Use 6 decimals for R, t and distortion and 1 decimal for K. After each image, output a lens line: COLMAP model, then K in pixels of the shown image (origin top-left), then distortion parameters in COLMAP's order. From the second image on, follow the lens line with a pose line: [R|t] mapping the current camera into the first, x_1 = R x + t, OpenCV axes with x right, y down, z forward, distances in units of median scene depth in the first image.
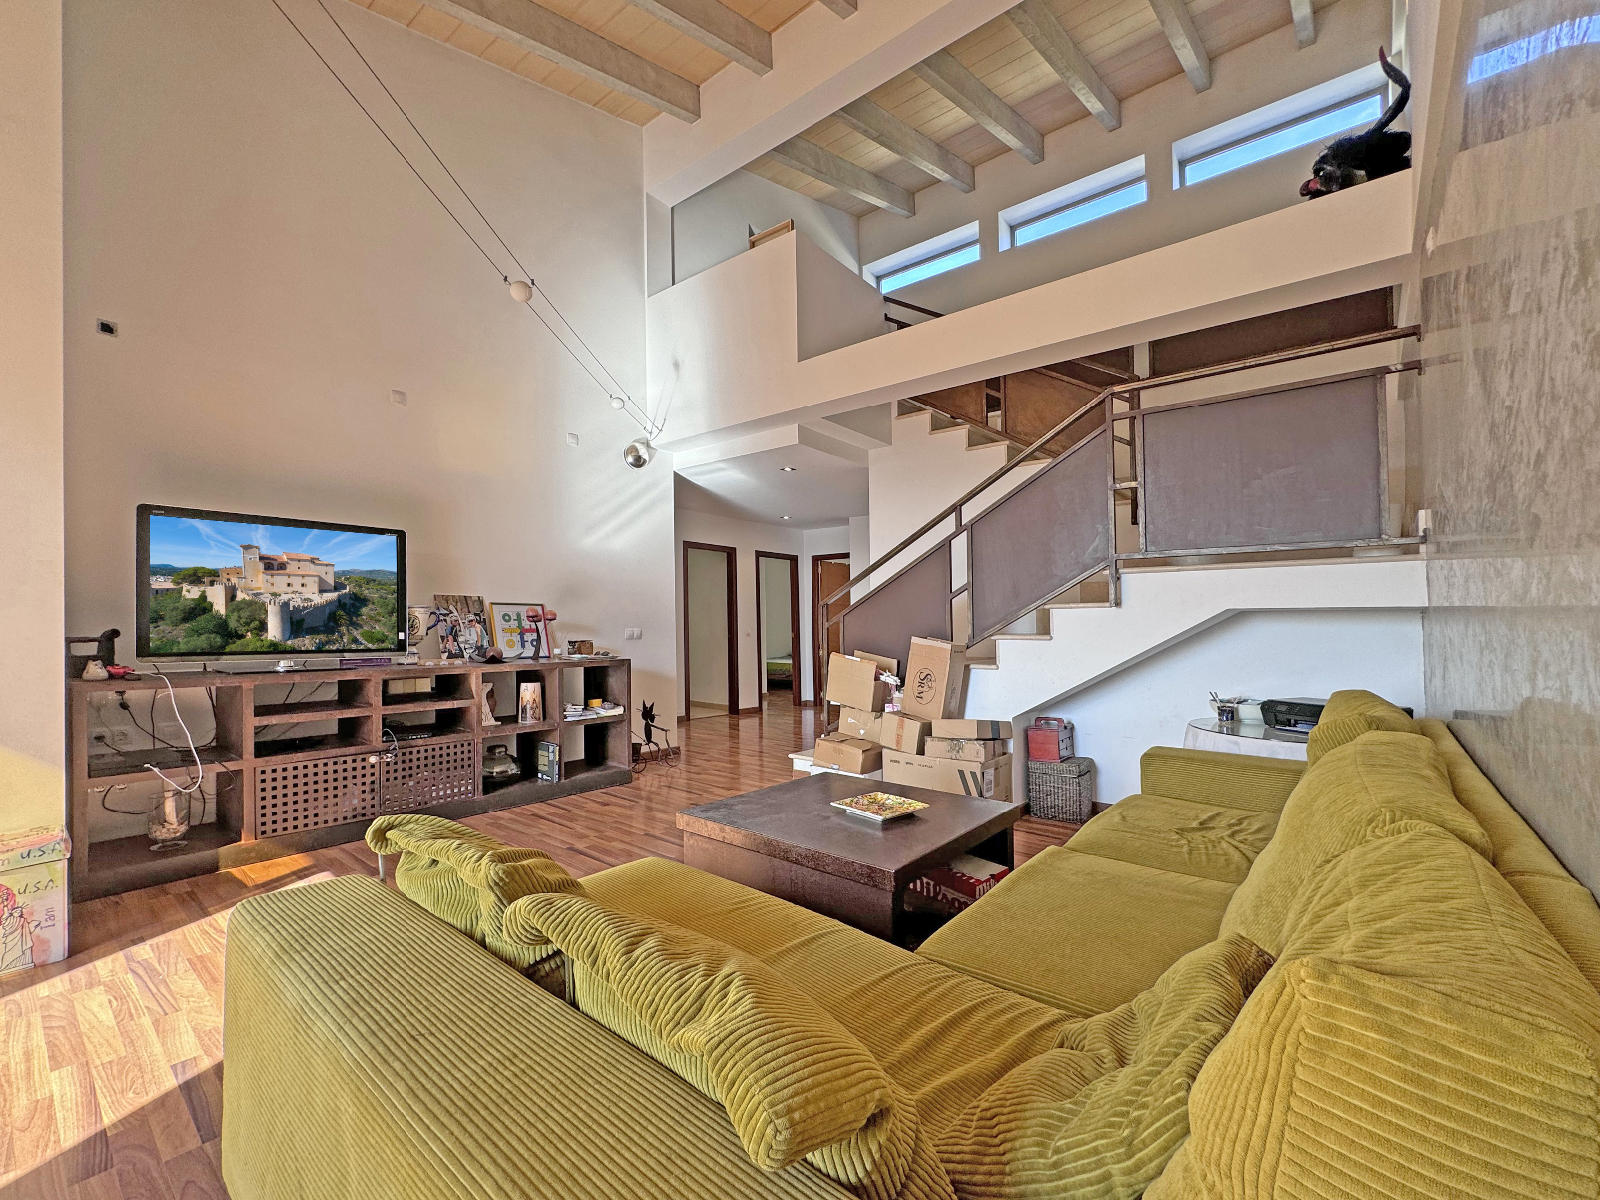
lens RADIAL K [[666.9, 0, 800.9], [0, 666.9, 625.0], [0, 0, 1]] dist [-0.010625, 0.007181]
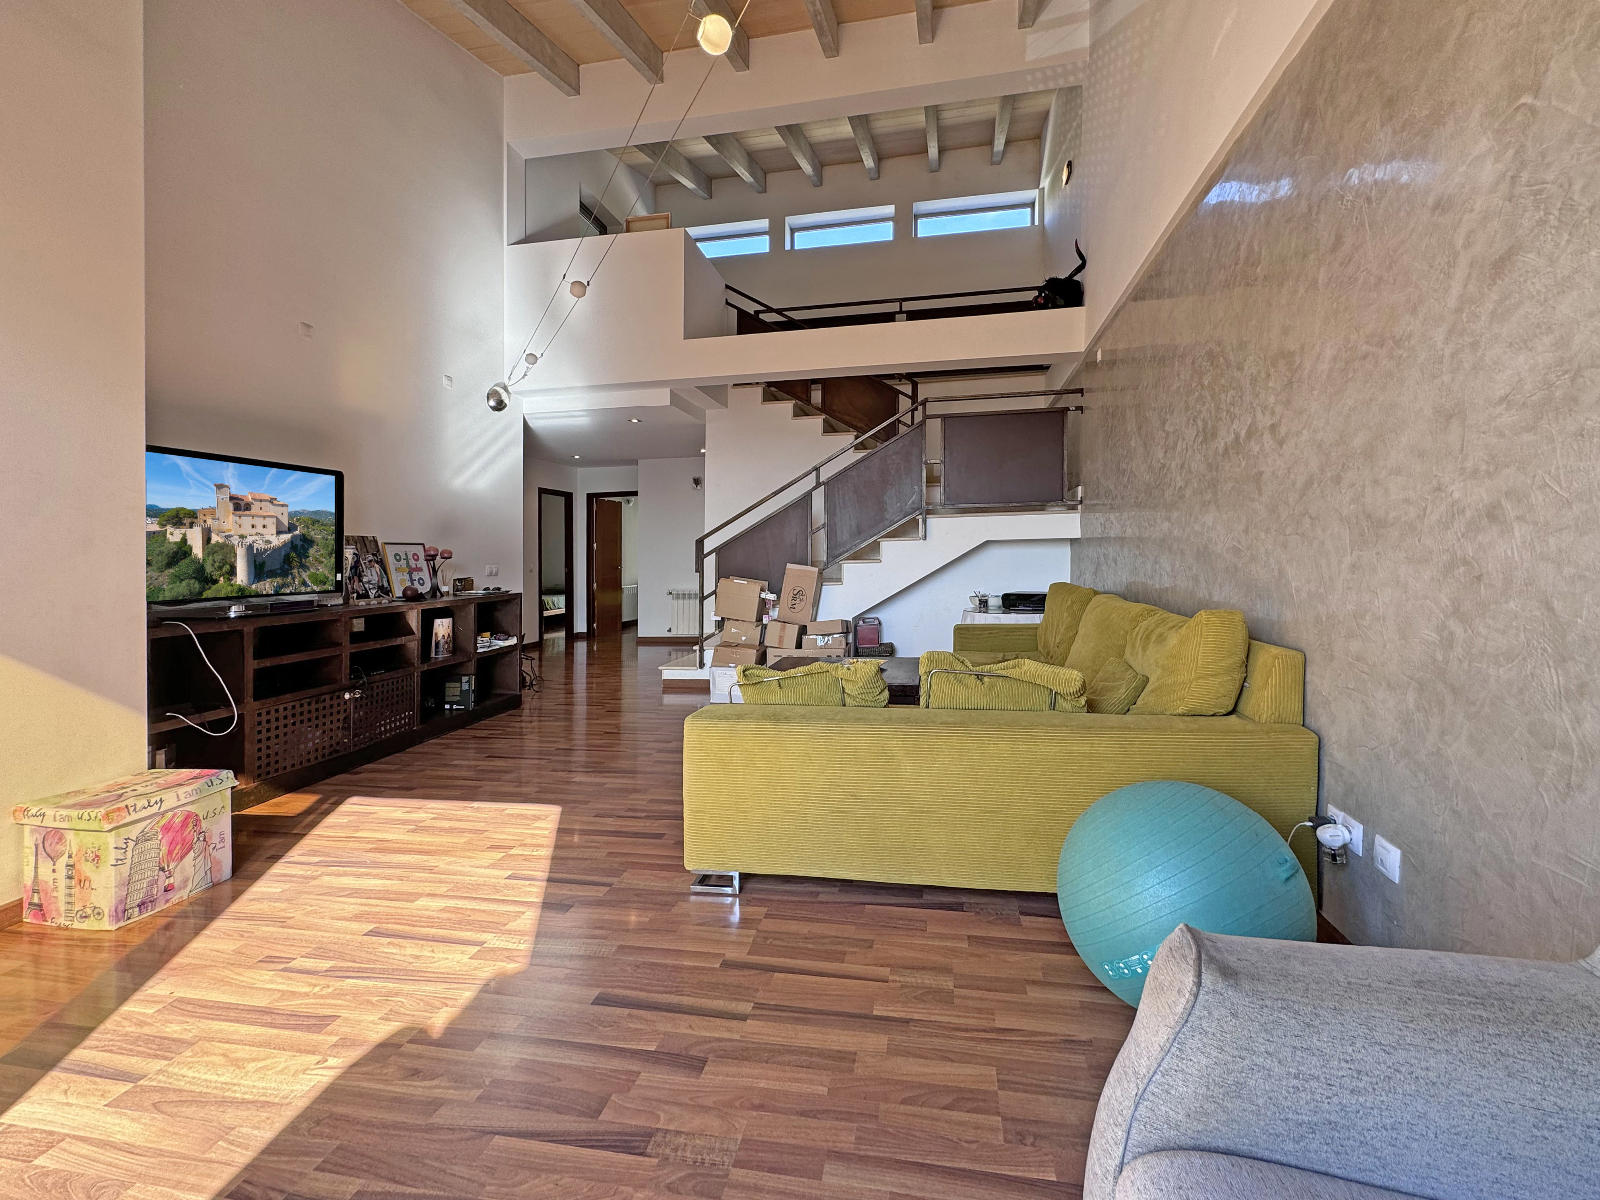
lens RADIAL K [[660.6, 0, 800.0], [0, 660.6, 600.0], [0, 0, 1]] dist [0.019789, -0.000073]
pose [[0.887427, -0.053212, 0.457867, -0.453409], [0.024772, 0.997384, 0.067901, 0.000547], [-0.460283, -0.048914, 0.886424, -0.219762]]
